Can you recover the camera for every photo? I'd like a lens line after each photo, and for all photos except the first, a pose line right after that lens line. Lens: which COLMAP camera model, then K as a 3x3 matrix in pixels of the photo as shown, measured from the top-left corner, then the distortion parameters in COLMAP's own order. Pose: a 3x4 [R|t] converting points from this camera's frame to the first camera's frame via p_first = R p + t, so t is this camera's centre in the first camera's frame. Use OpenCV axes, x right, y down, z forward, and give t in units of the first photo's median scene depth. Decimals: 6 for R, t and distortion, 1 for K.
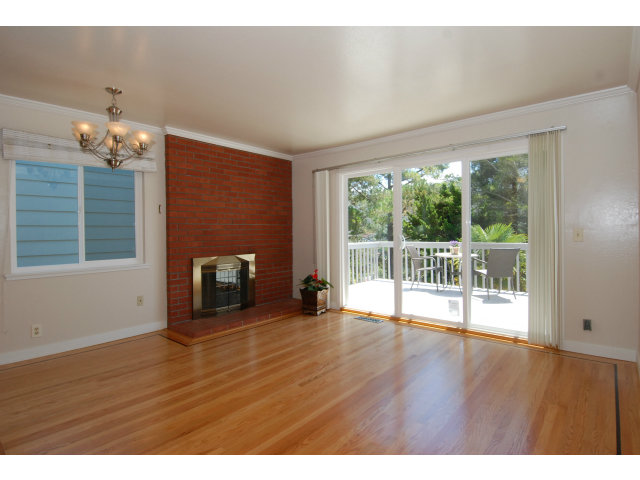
lens RADIAL K [[338.0, 0, 330.9], [0, 338.0, 231.9], [0, 0, 1]] dist [0.058146, -0.057696]
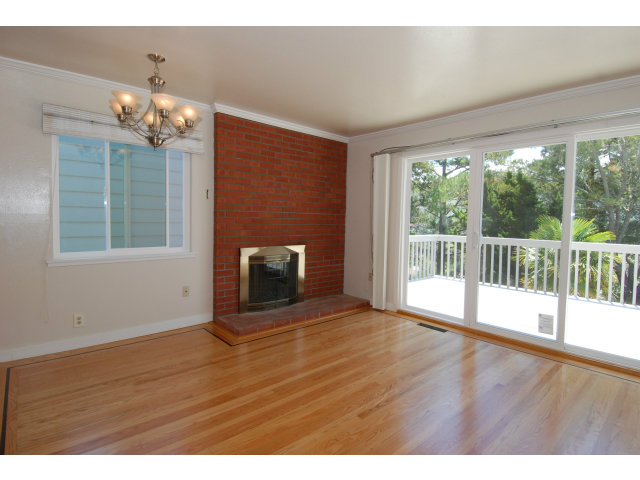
lens RADIAL K [[338.0, 0, 330.9], [0, 338.0, 231.9], [0, 0, 1]] dist [0.058146, -0.057696]
pose [[0.990345, 0.037604, -0.133424, -0.040751], [-0.032399, 0.998635, 0.040971, -0.012995], [0.134782, -0.036253, 0.990212, 0.123777]]
